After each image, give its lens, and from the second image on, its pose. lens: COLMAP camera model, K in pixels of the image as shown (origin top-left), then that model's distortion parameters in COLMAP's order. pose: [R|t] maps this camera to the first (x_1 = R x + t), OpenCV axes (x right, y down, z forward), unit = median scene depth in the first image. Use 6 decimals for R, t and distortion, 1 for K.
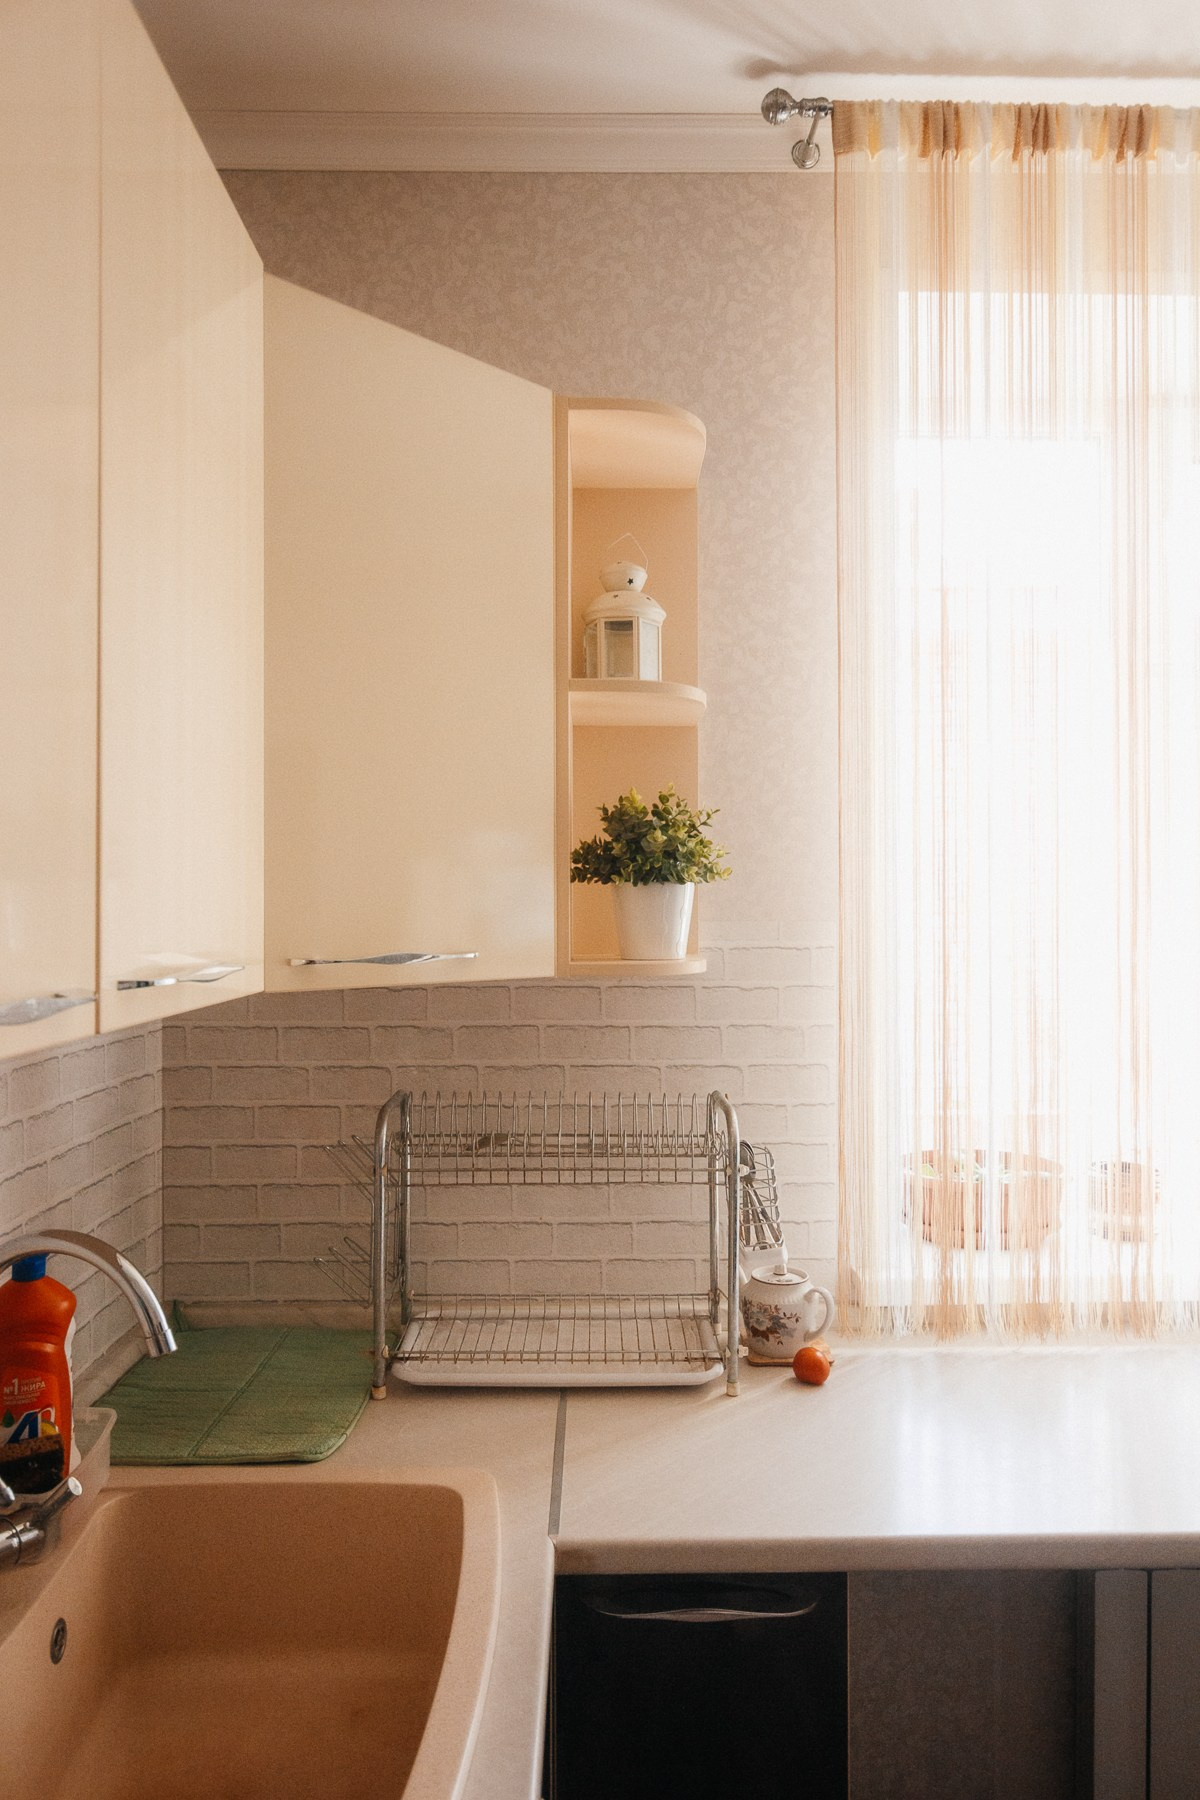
lens RADIAL K [[1265.9, 0, 600.0], [0, 1265.9, 900.0], [0, 0, 1]] dist [0.038368, 0.001751]
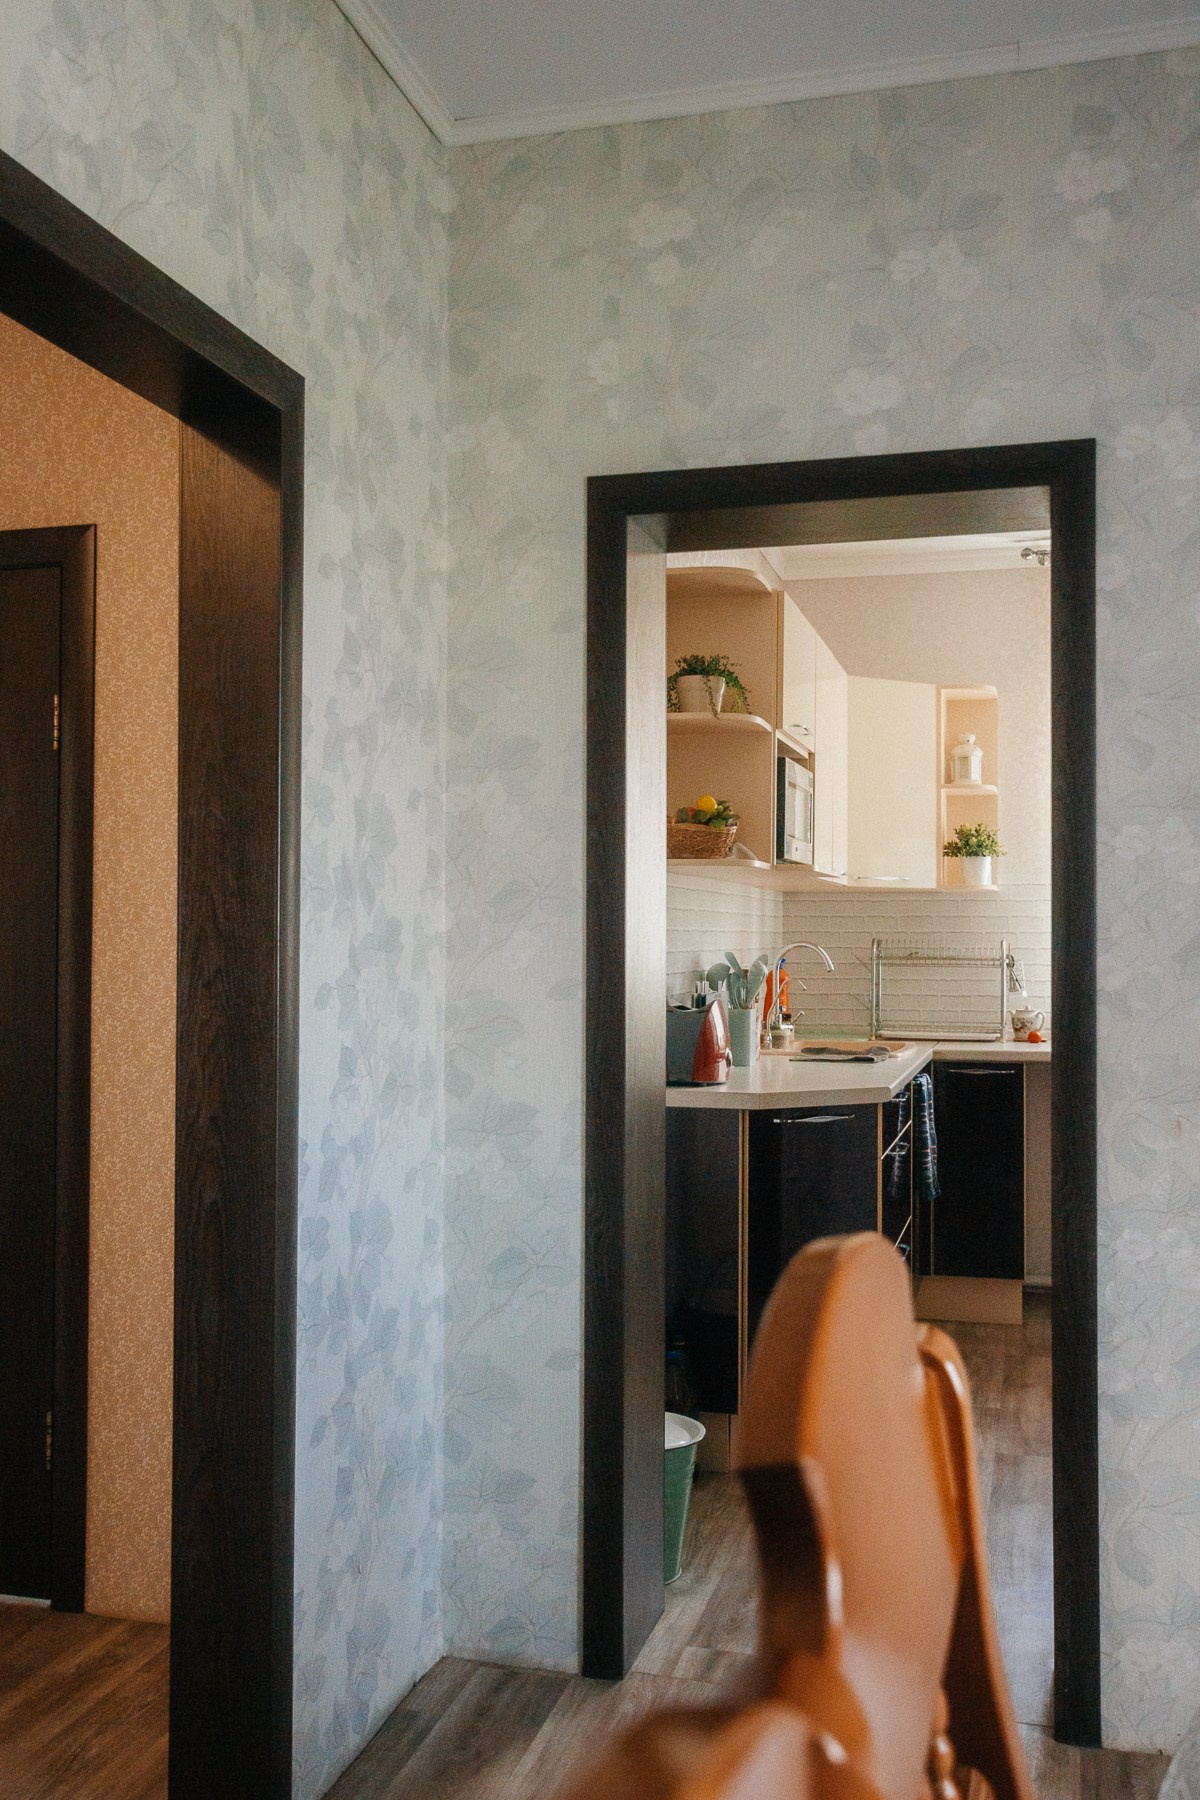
lens RADIAL K [[1564.2, 0, 600.0], [0, 1564.2, 900.0], [0, 0, 1]] dist [-0.007096, 0.001114]
pose [[0.962682, -0.000223, -0.270636, 0.181404], [-0.001574, 0.999978, -0.006424, 0.105106], [0.270632, 0.006610, 0.962660, -2.511197]]
